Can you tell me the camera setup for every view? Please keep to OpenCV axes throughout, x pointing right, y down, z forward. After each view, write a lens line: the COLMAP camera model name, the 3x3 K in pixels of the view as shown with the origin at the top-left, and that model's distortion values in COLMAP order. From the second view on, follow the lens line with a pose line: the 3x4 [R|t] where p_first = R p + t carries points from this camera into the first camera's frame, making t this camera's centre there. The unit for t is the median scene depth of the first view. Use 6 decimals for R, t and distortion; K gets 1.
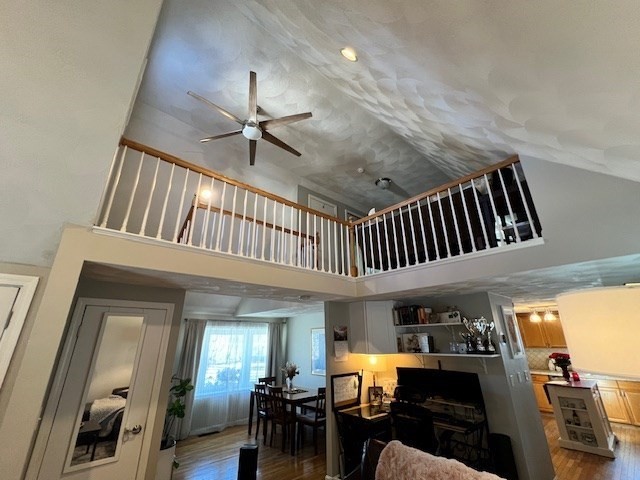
lens RADIAL K [[267.9, 0, 320.0], [0, 267.9, 240.0], [0, 0, 1]] dist [-0.001129, -0.000172]
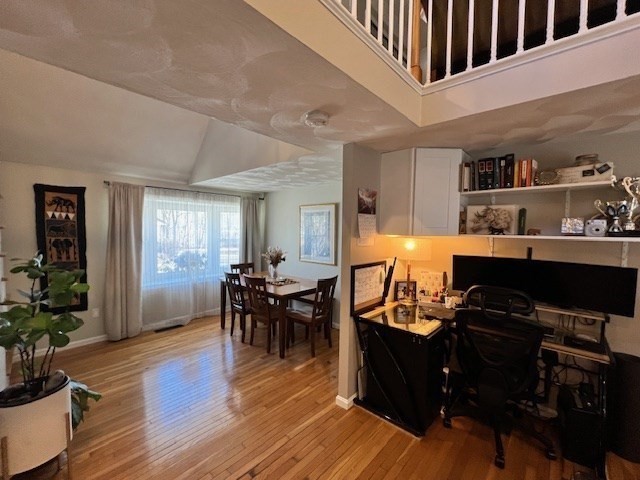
lens RADIAL K [[267.9, 0, 320.0], [0, 267.9, 240.0], [0, 0, 1]] dist [-0.001129, -0.000172]
pose [[0.993741, 0.020805, 0.109757, -0.088627], [-0.061492, 0.922134, 0.381953, 0.207557], [-0.093263, -0.386311, 0.917641, 0.438579]]
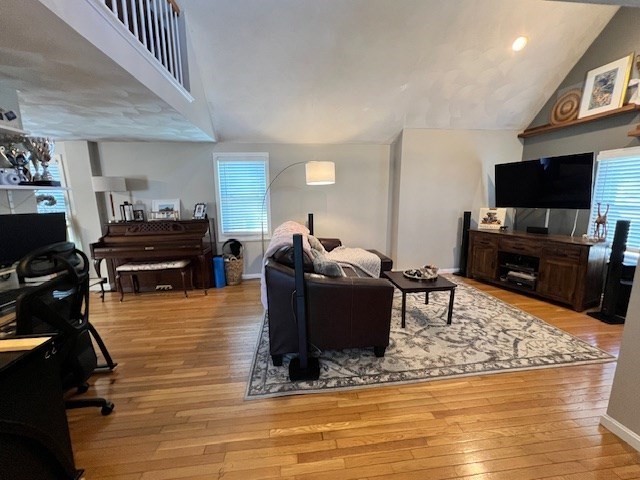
lens RADIAL K [[267.9, 0, 320.0], [0, 267.9, 240.0], [0, 0, 1]] dist [-0.001129, -0.000172]
pose [[-0.818724, -0.074764, 0.569299, -0.256635], [-0.180378, 0.974782, -0.131391, 0.406641], [-0.545119, -0.210262, -0.811563, 0.890705]]
